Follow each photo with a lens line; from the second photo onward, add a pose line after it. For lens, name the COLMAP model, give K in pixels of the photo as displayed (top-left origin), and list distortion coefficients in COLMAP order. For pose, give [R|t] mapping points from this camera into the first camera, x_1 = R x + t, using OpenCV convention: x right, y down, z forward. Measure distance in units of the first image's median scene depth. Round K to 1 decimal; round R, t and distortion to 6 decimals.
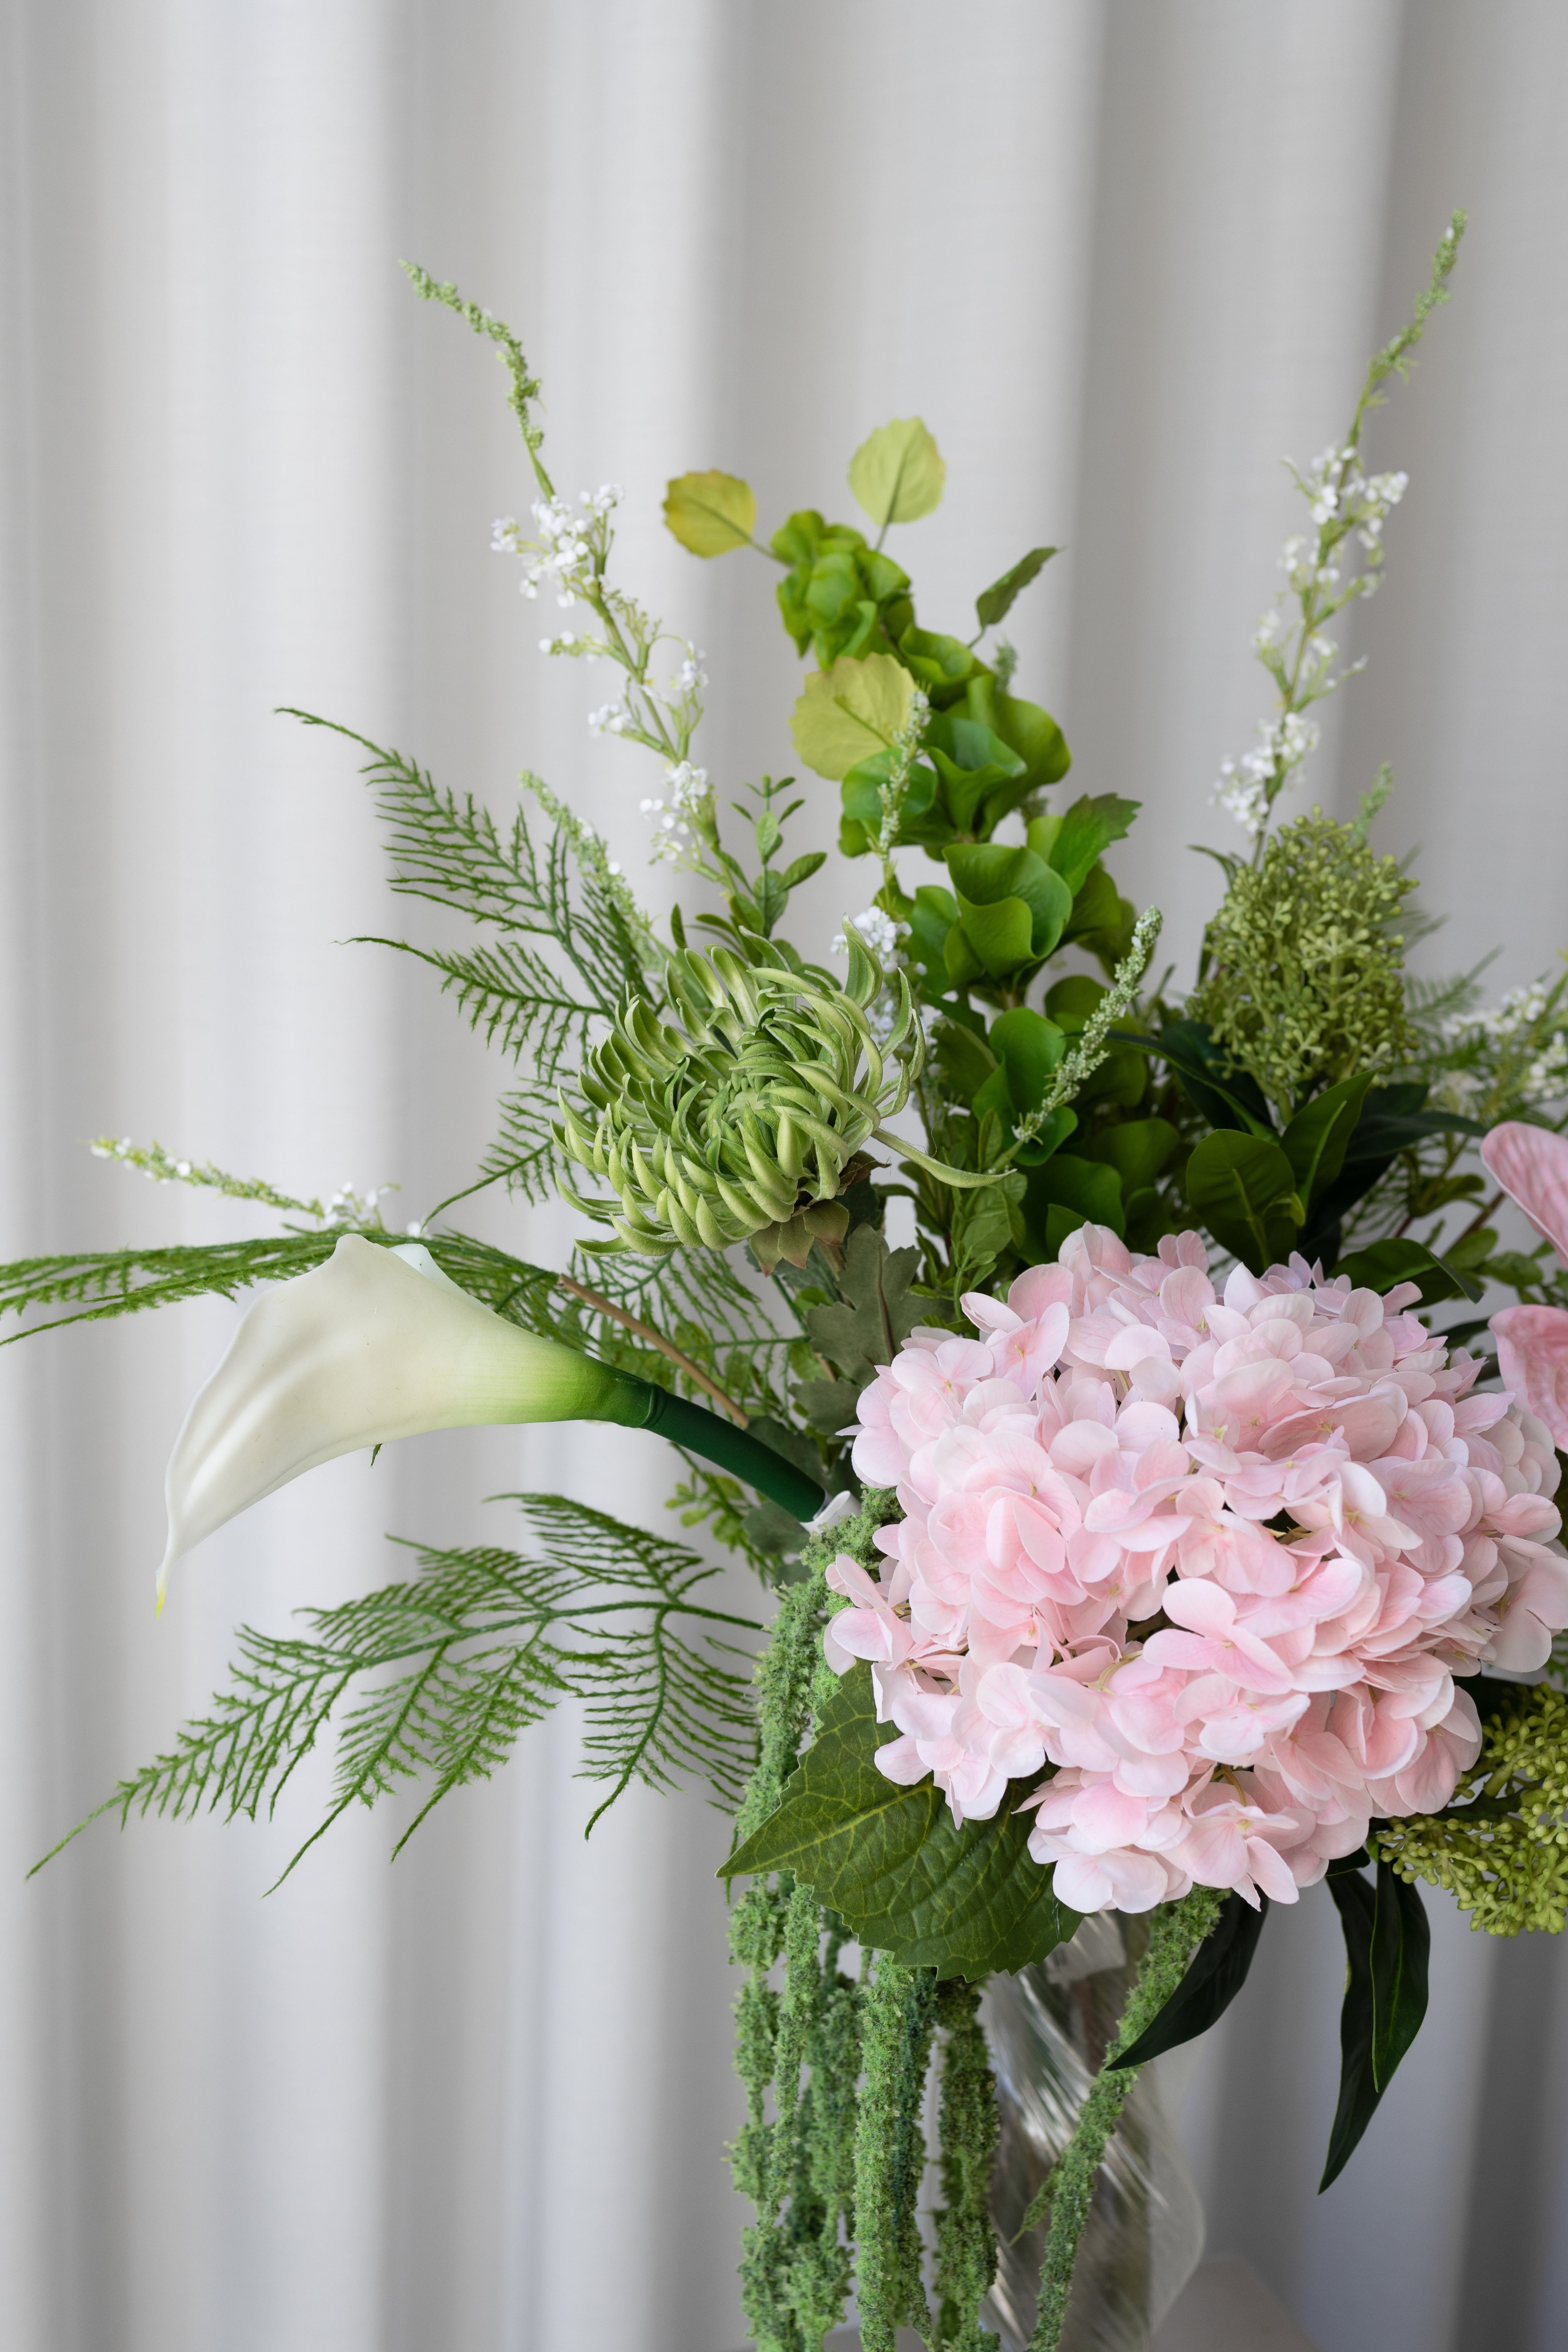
lens RADIAL K [[2365.5, 0, 819.5], [0, 2365.5, 1174.8], [0, 0, 1]] dist [0.036329, -0.011688]
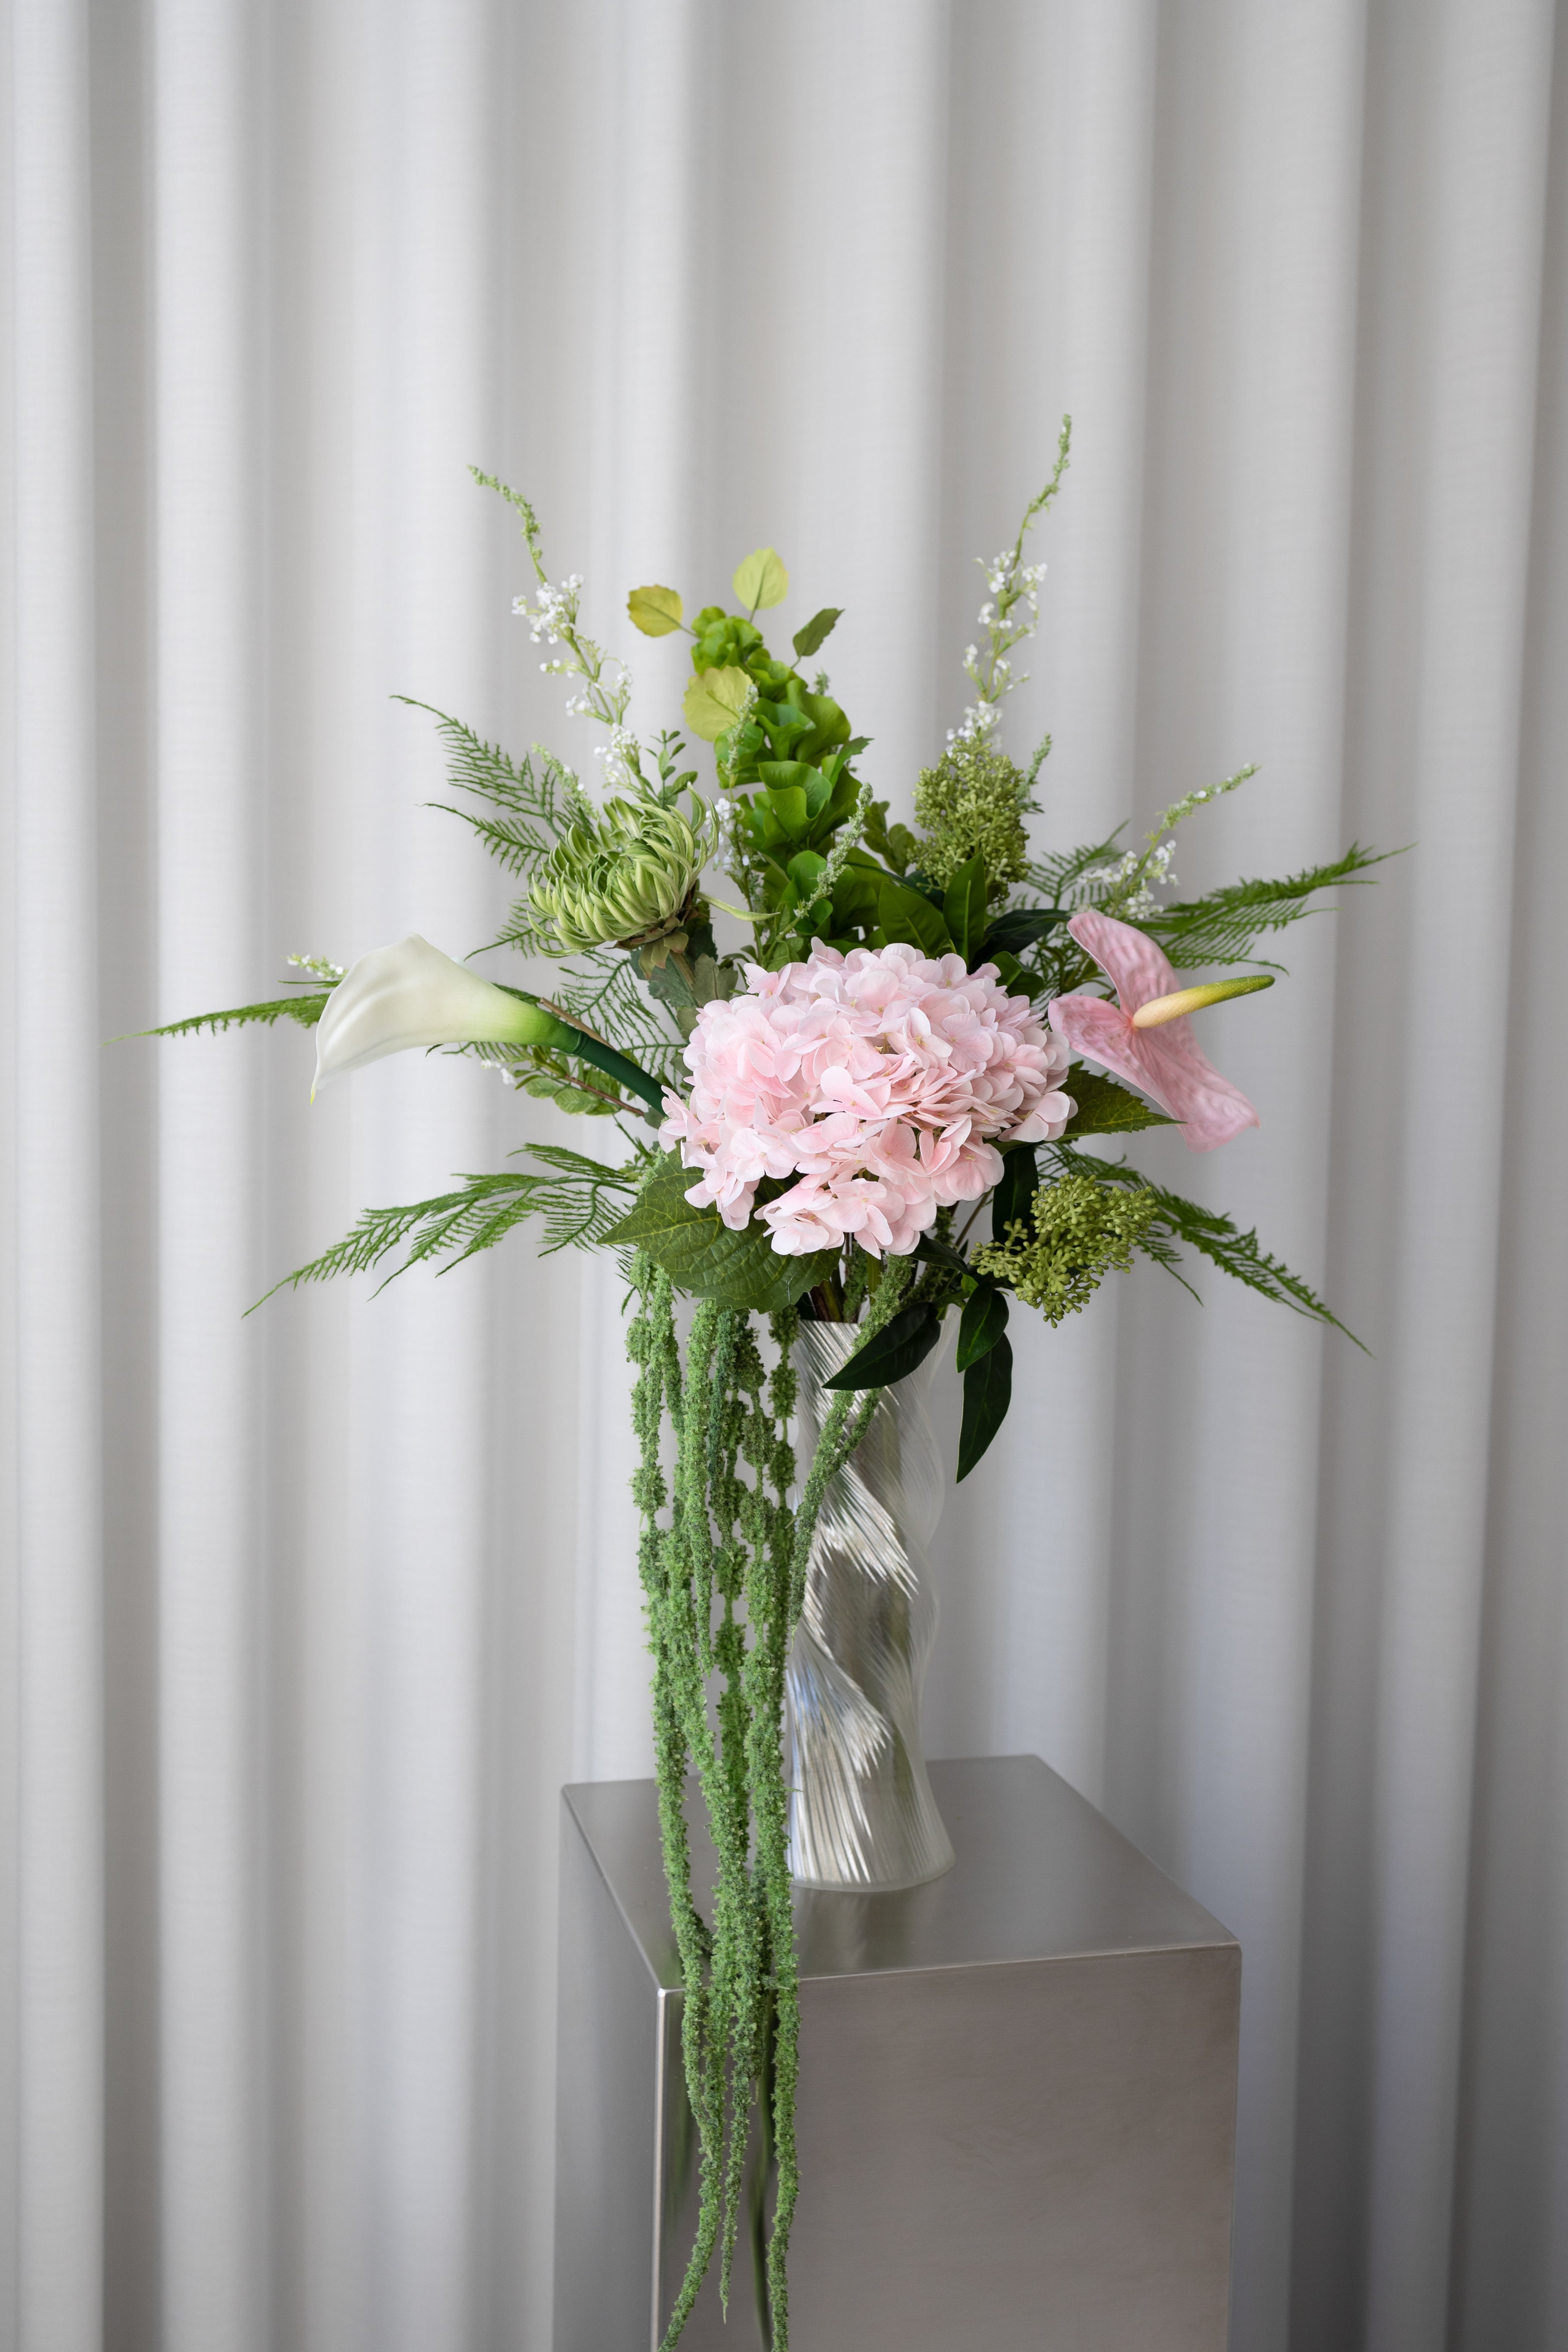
lens RADIAL K [[2365.5, 0, 819.5], [0, 2365.5, 1174.8], [0, 0, 1]] dist [0.036329, -0.011688]
pose [[0.996187, -0.016317, -0.085703, 0.245155], [0.004874, 0.991228, -0.132072, 0.403844], [0.087106, 0.131151, 0.987528, -0.711578]]
